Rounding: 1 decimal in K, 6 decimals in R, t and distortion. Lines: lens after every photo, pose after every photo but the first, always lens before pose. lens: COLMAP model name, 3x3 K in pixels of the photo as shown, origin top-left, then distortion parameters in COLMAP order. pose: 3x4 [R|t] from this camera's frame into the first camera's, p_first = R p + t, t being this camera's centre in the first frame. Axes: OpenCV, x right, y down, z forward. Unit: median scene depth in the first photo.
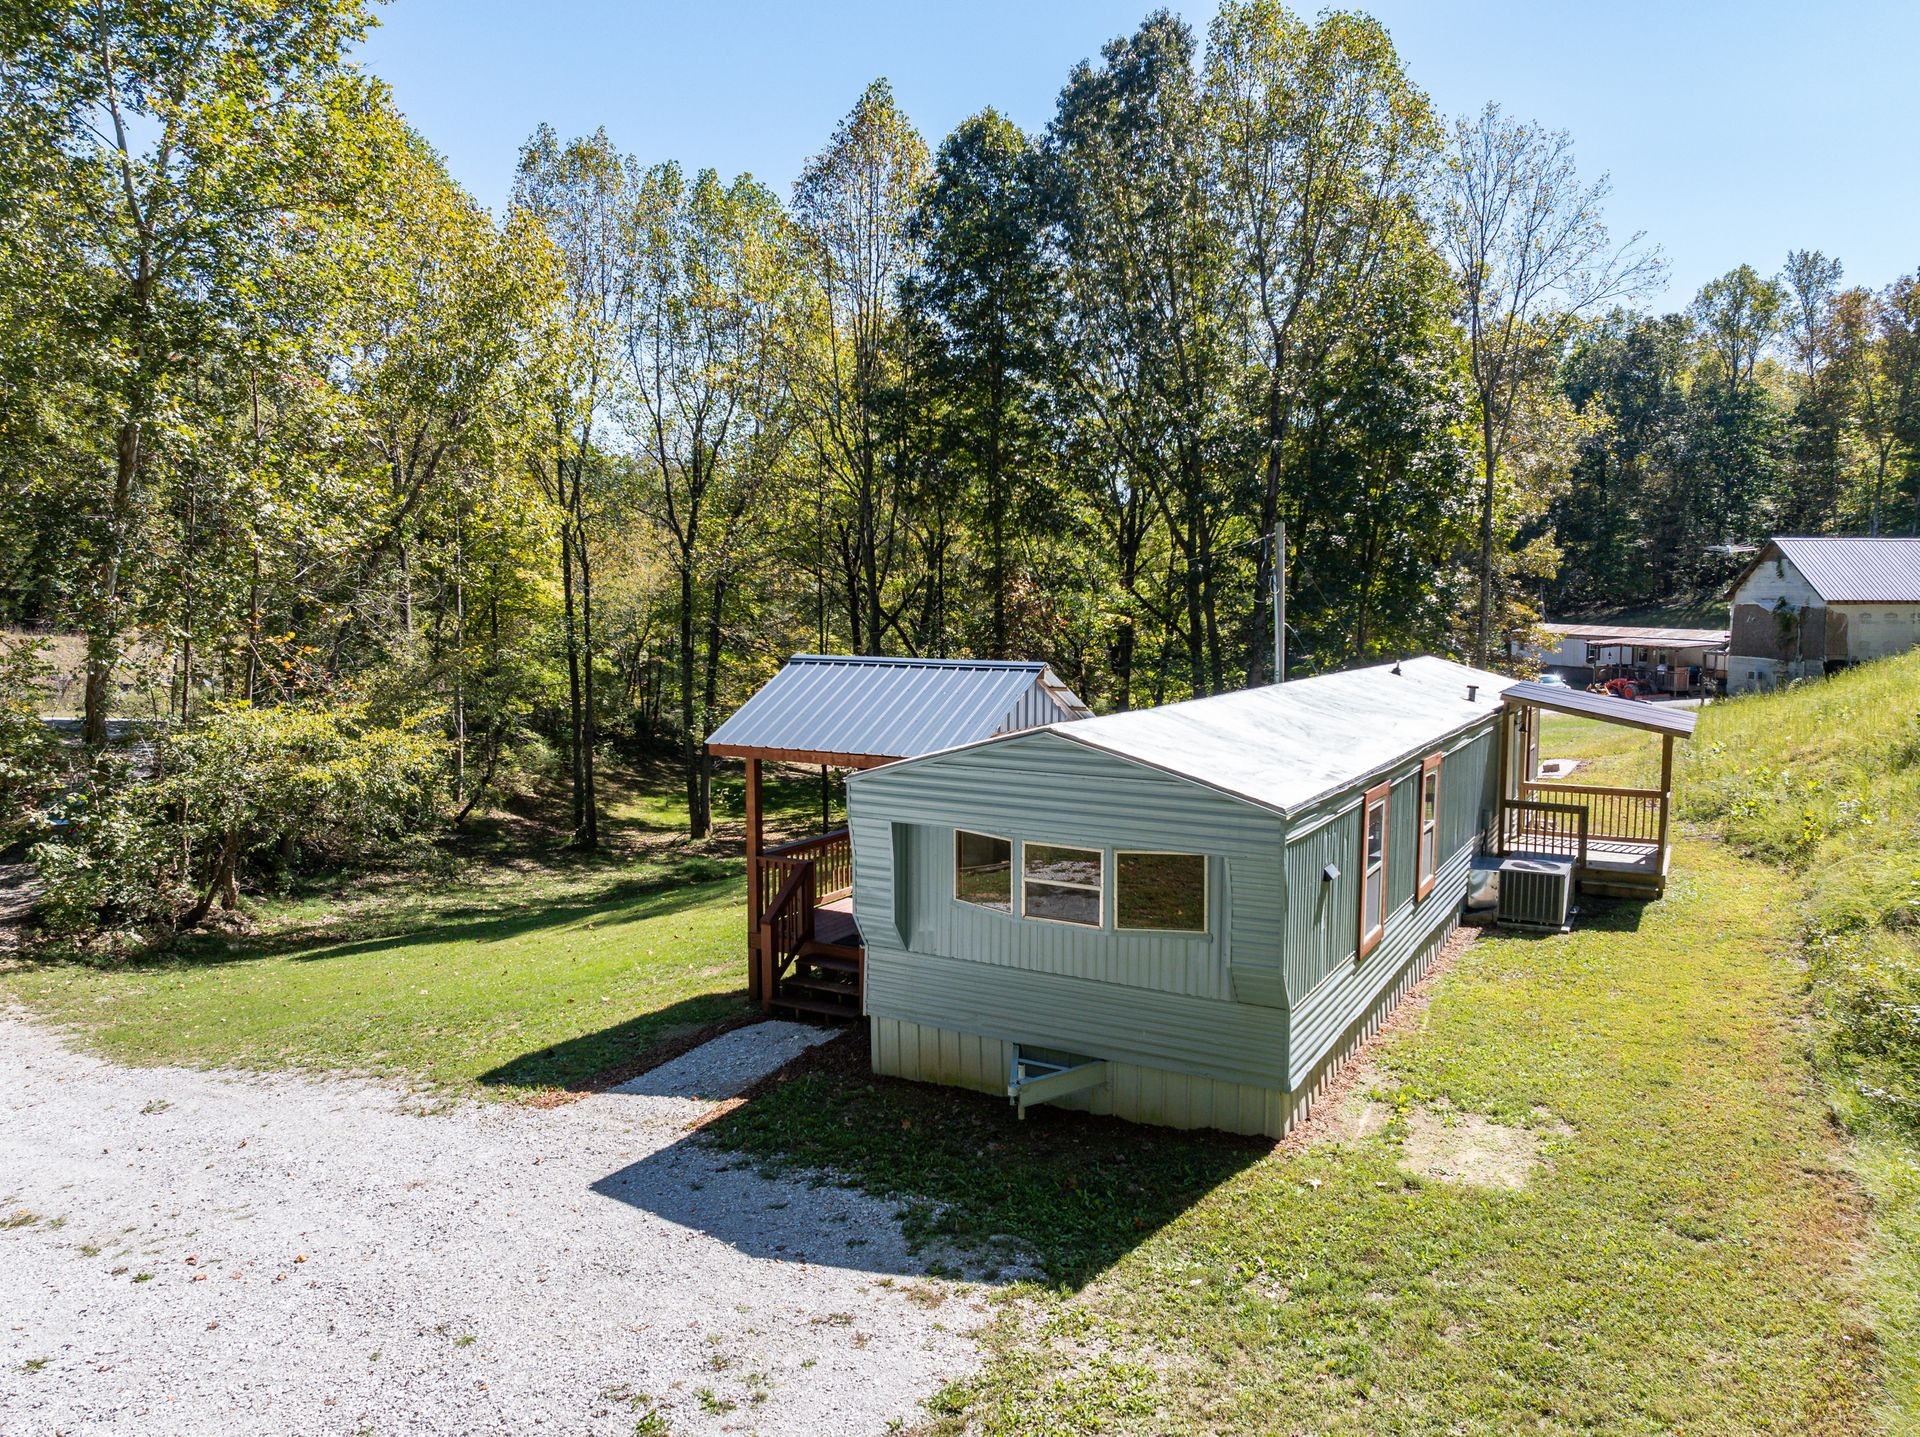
lens RADIAL K [[1362.5, 0, 960.0], [0, 1362.5, 718.5], [0, 0, 1]] dist [-0.062388, 0.037297]
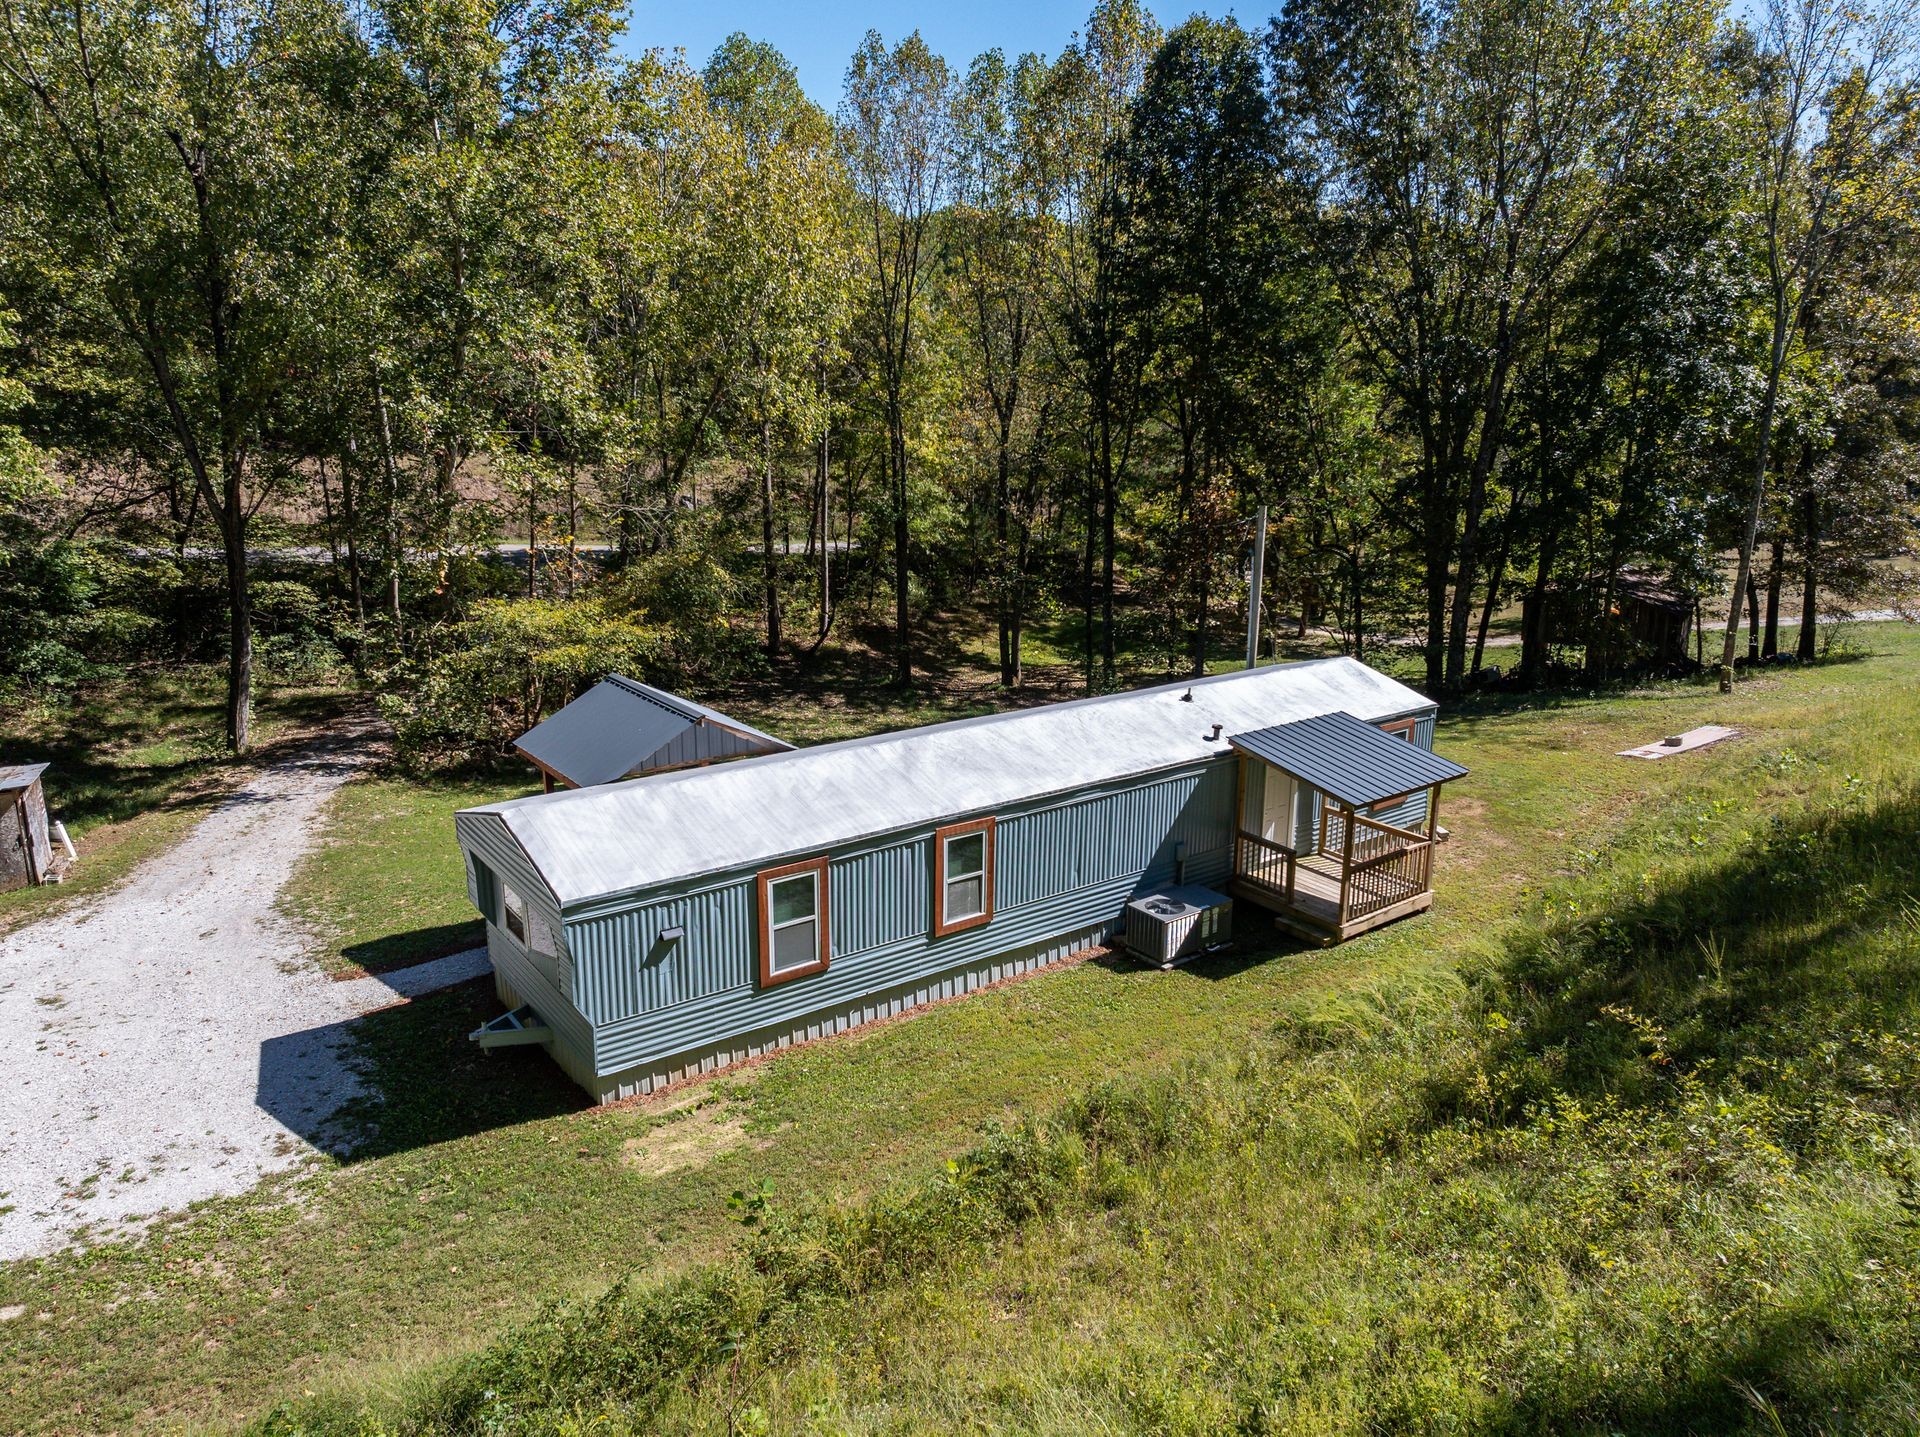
lens RADIAL K [[1362.5, 0, 960.0], [0, 1362.5, 718.5], [0, 0, 1]] dist [-0.062388, 0.037297]
pose [[0.911016, 0.106334, -0.398426, 0.730499], [-0.039709, 0.984313, 0.171902, -0.245911], [0.410455, -0.140785, 0.900948, -0.088422]]
